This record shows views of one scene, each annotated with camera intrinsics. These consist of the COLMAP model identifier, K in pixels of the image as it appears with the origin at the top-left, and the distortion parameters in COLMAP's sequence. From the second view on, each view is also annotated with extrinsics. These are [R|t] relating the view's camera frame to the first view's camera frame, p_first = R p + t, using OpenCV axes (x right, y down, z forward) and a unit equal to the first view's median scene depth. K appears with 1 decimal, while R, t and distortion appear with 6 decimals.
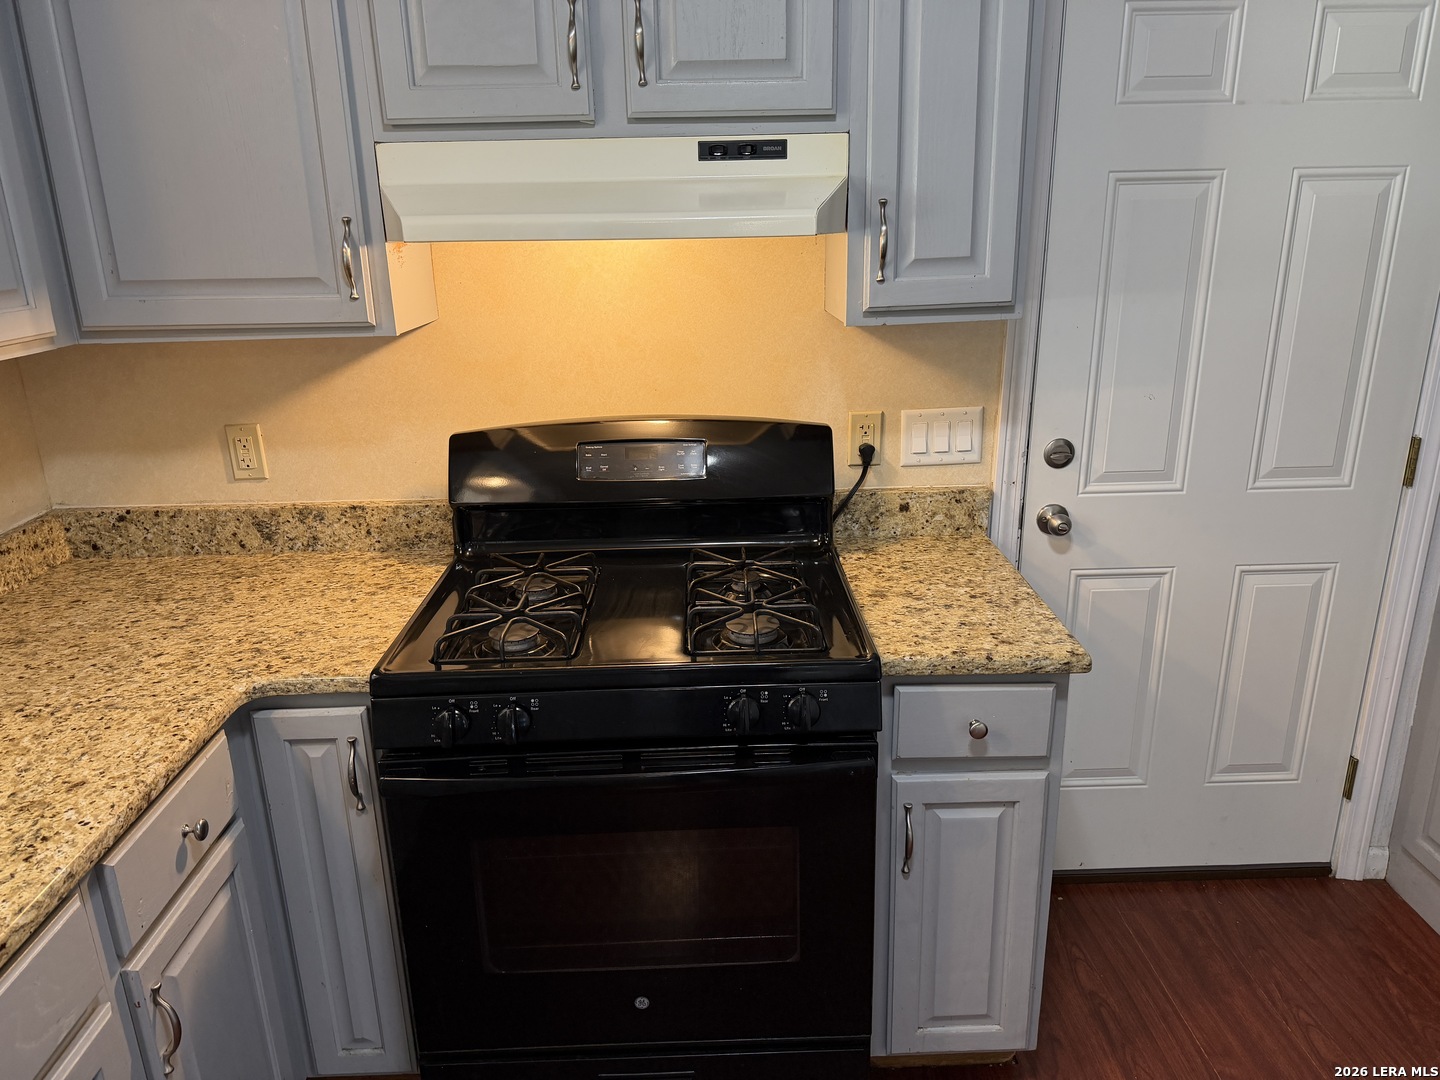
lens RADIAL K [[1013.4, 0, 712.6], [0, 1013.4, 547.1], [0, 0, 1]] dist [0.097683, -0.117645]
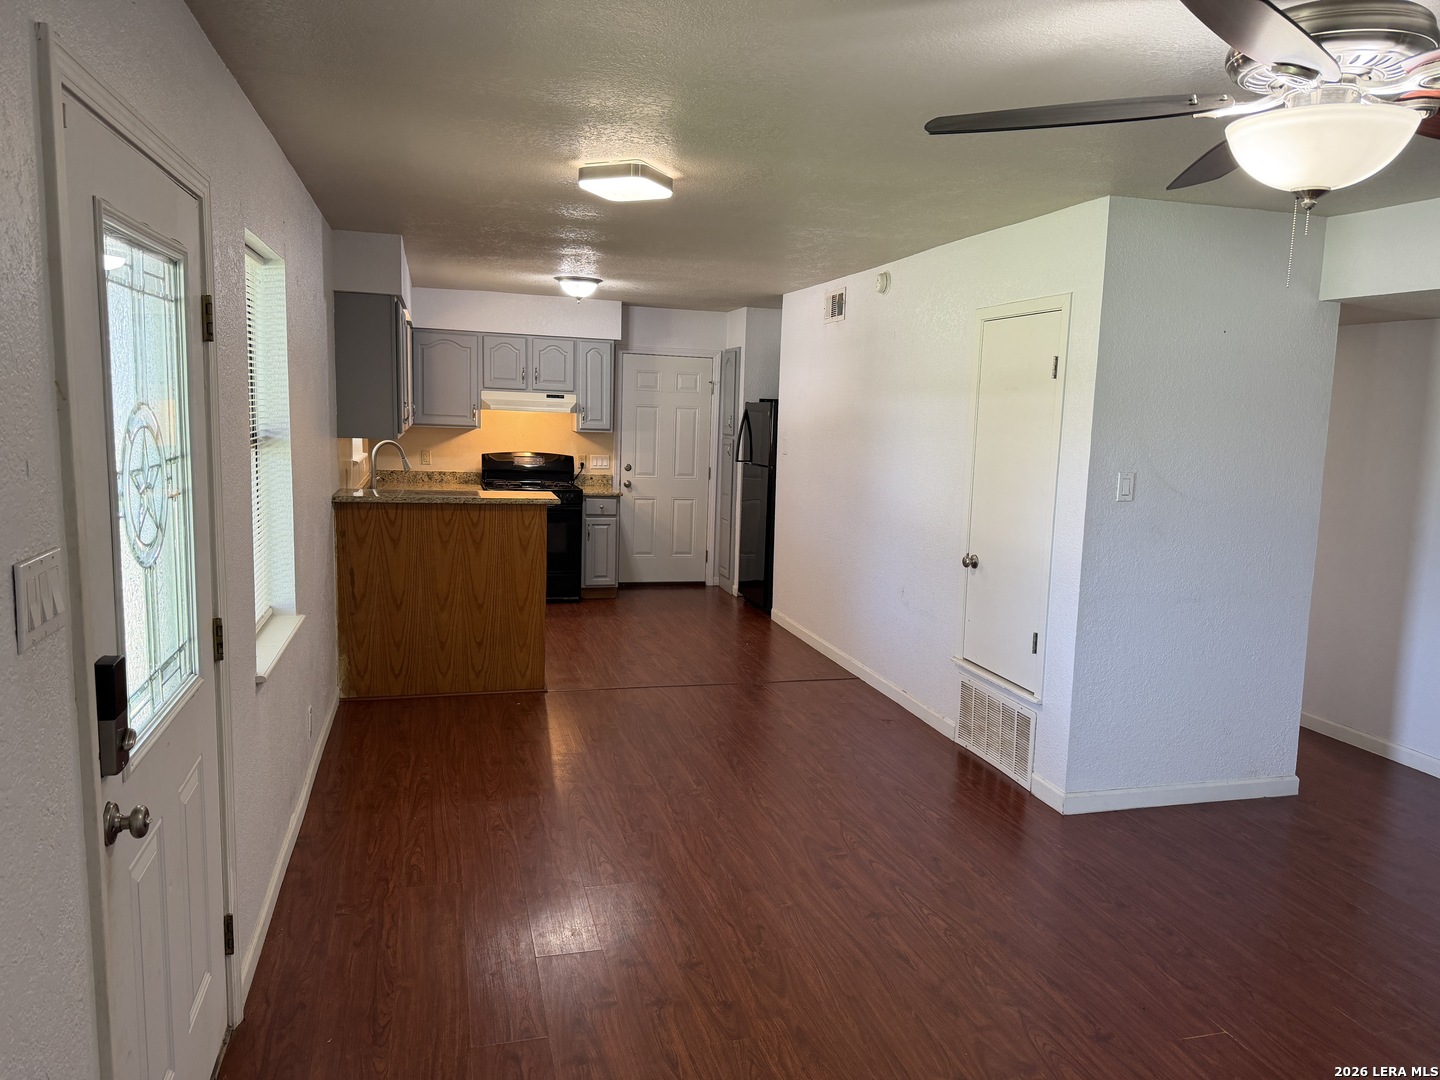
lens RADIAL K [[1013.4, 0, 726.3], [0, 1013.4, 538.5], [0, 0, 1]] dist [0.097683, -0.117645]
pose [[0.964804, 0.022505, 0.262004, -0.435373], [0.027486, 0.982244, -0.185584, 1.198630], [-0.261528, 0.186254, 0.947055, -3.664142]]
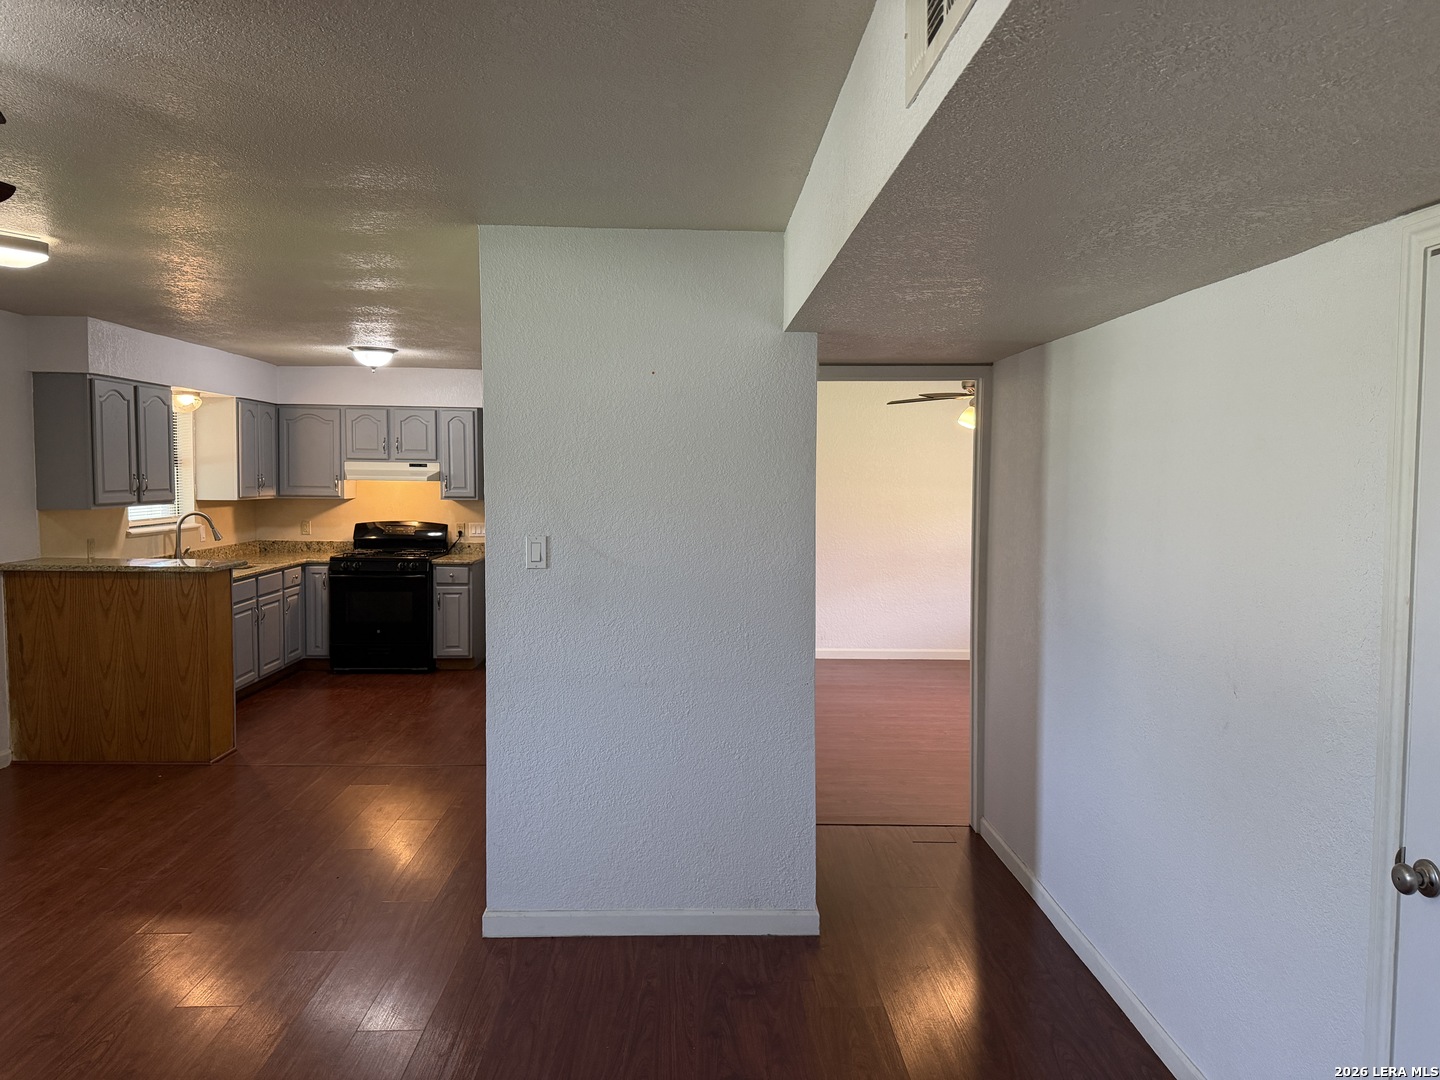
lens RADIAL K [[1013.4, 0, 715.0], [0, 1013.4, 533.4], [0, 0, 1]] dist [0.097683, -0.117645]
pose [[0.999342, 0.033213, 0.014598, 1.370421], [-0.028341, 0.965888, -0.257403, 1.145152], [-0.022649, 0.256820, 0.966194, -3.660831]]
